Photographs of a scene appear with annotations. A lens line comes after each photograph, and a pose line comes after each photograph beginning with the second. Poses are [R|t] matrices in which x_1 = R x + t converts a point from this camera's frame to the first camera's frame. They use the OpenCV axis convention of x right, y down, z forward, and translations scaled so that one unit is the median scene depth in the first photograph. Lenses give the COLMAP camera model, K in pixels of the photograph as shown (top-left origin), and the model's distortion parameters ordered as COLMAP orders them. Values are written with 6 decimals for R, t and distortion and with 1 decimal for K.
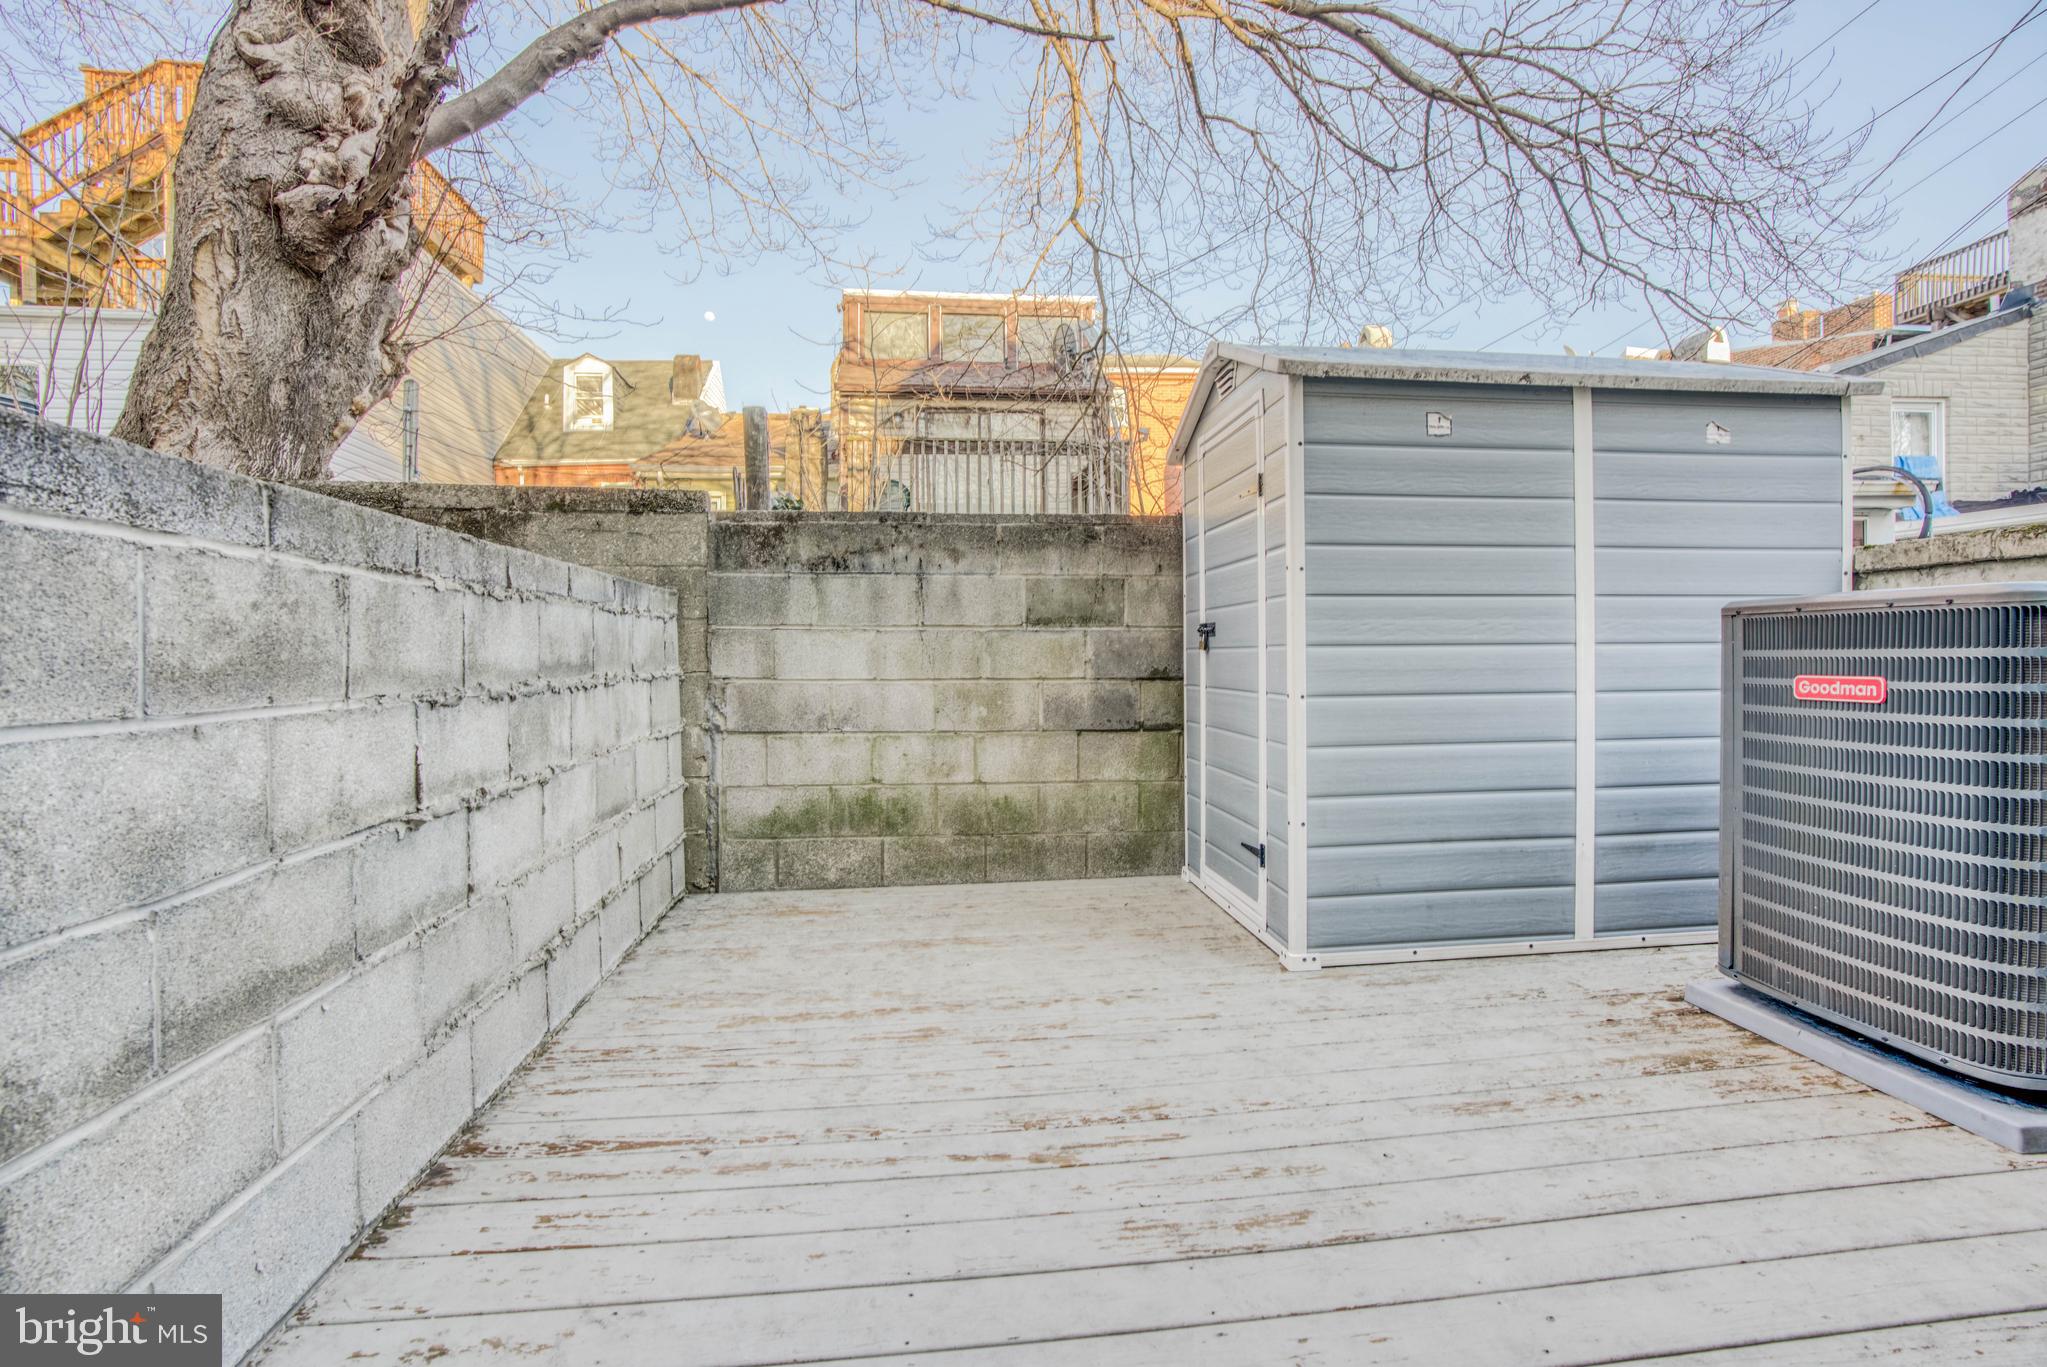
lens RADIAL K [[966.8, 0, 1009.1], [0, 966.8, 683.8], [0, 0, 1]] dist [-0.069092, 0.025303]
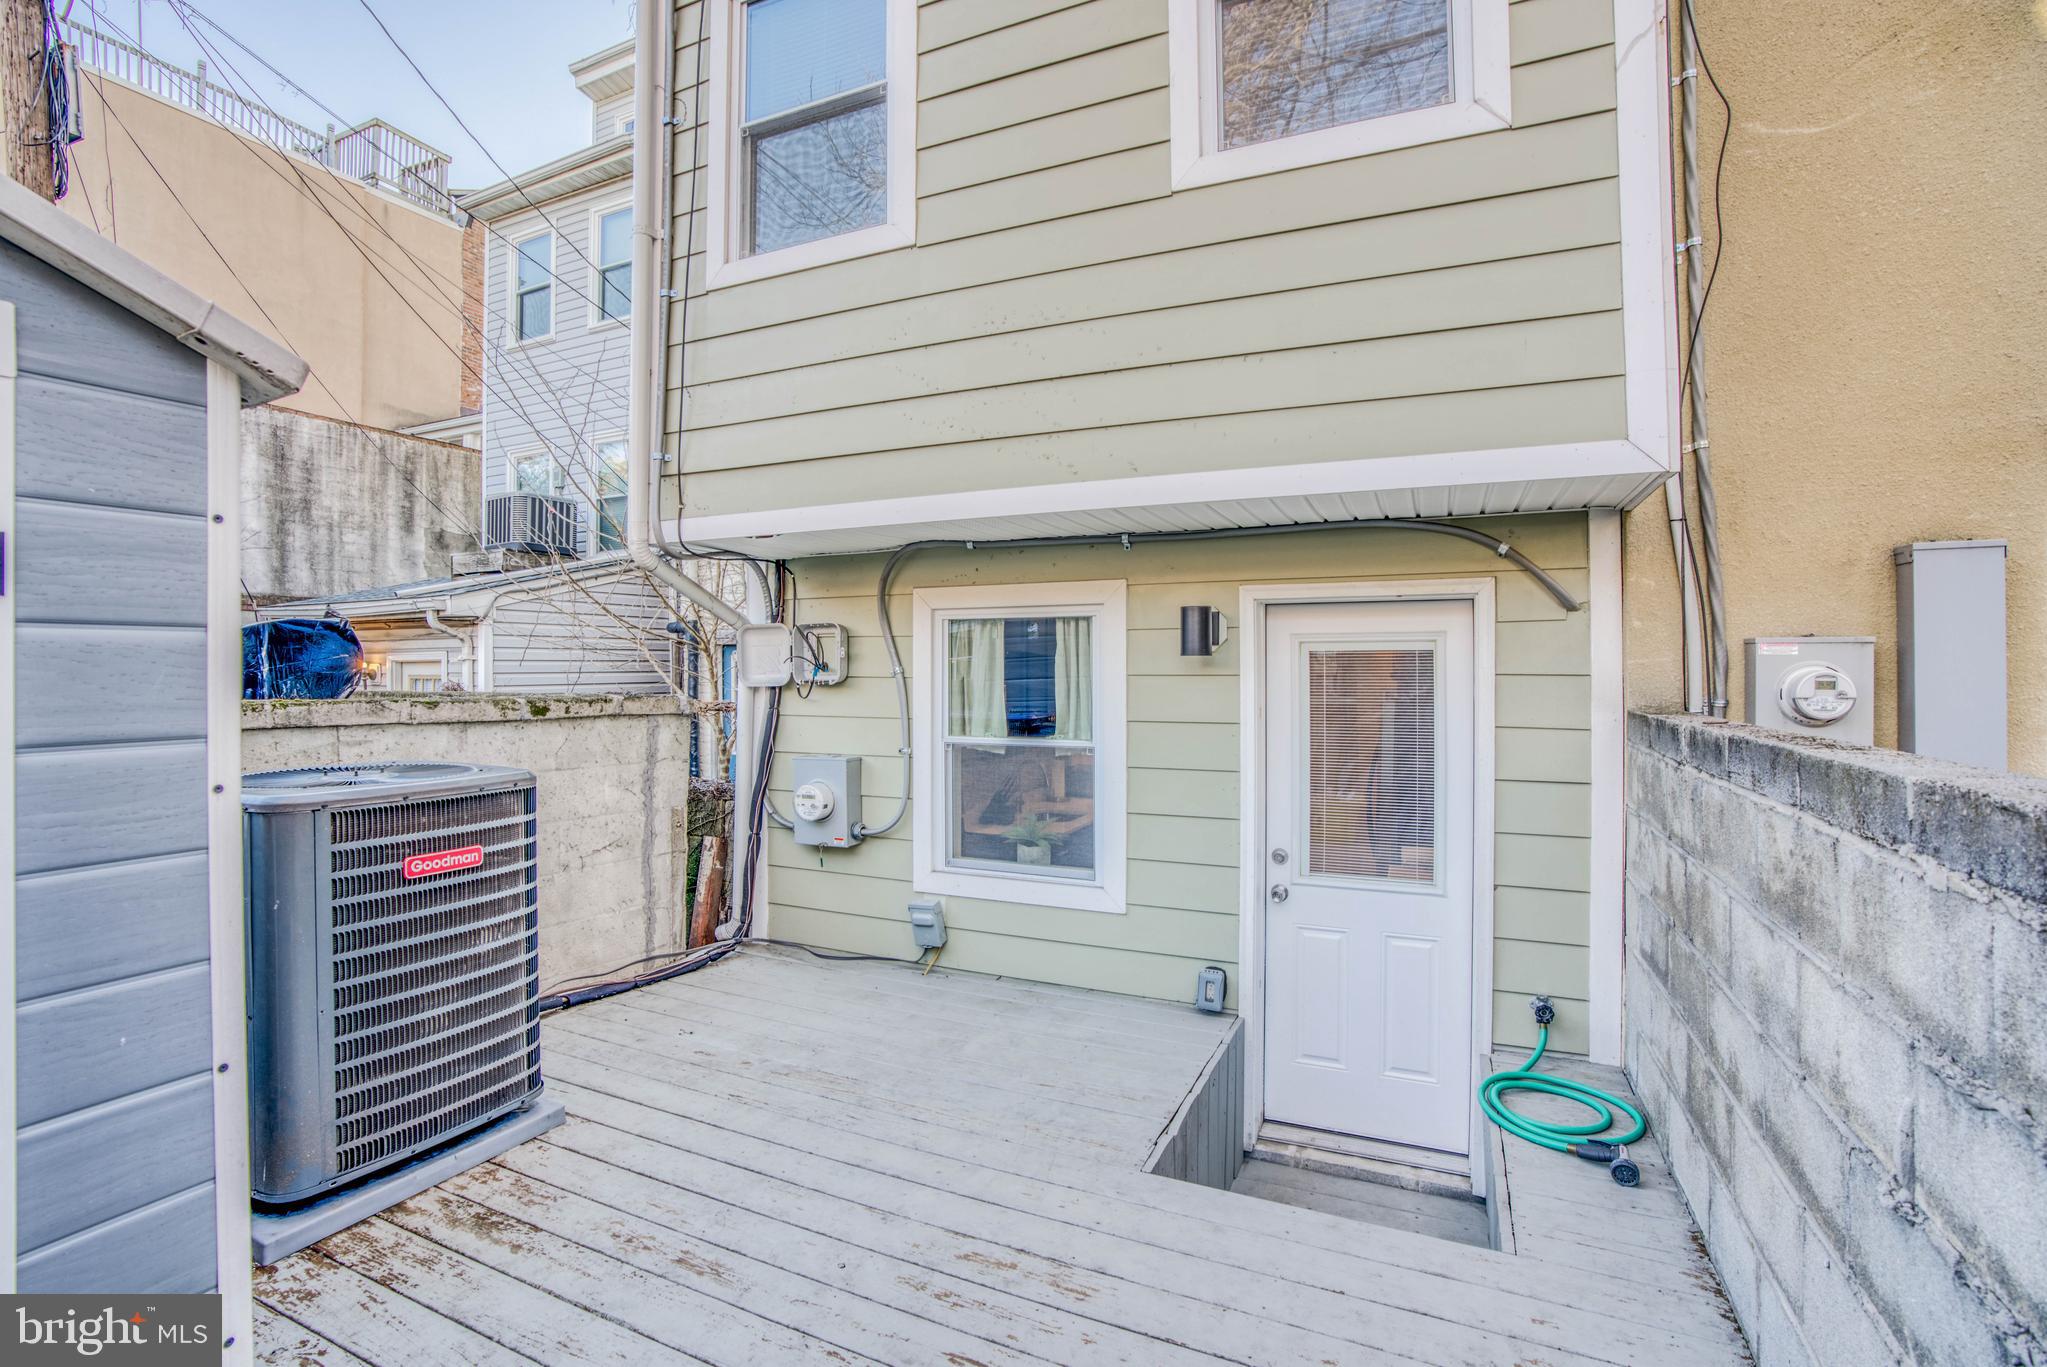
lens RADIAL K [[966.8, 0, 1009.1], [0, 966.8, 683.8], [0, 0, 1]] dist [-0.069092, 0.025303]
pose [[-0.852885, 0.006935, 0.522053, -0.368005], [0.029588, 0.998947, 0.035068, -0.247276], [-0.521260, 0.045356, -0.852192, 1.667747]]
